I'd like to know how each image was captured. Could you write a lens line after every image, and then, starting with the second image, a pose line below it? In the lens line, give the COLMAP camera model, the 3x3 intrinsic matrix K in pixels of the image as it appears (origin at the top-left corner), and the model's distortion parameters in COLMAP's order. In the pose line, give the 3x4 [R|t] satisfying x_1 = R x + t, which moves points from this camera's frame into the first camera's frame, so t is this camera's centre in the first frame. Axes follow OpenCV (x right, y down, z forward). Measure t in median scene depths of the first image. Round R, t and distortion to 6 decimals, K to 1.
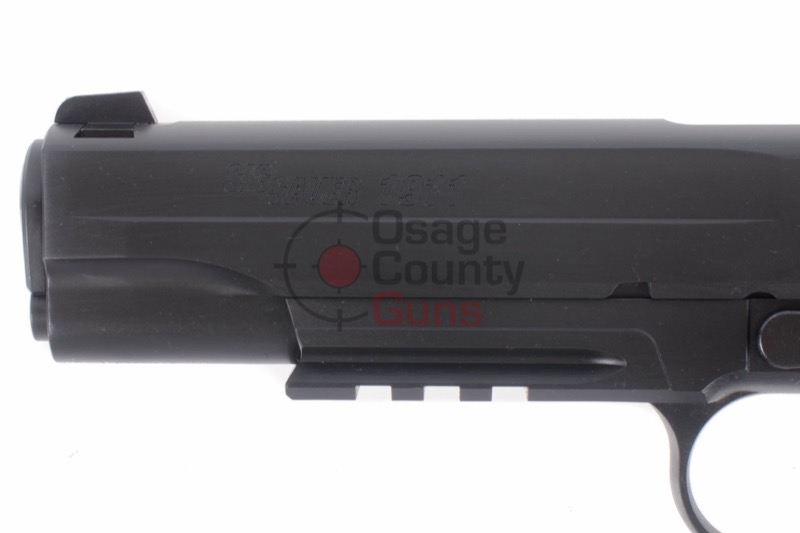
lens RADIAL K [[984.4, 0, 403.2], [0, 984.4, 264.8], [0, 0, 1]] dist [0.023472, 0.000000]
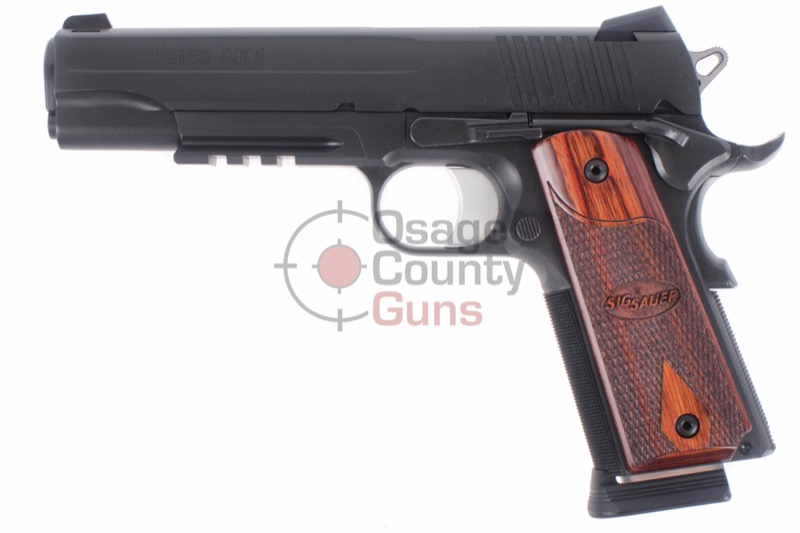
lens RADIAL K [[984.4, 0, 397.0], [0, 984.4, 267.9], [0, 0, 1]] dist [0.023472, 0.000000]
pose [[0.999641, 0.001922, -0.026742, 0.383991], [-0.003587, 0.998049, -0.062332, 0.469383], [0.026570, 0.062405, 0.997697, -0.957883]]
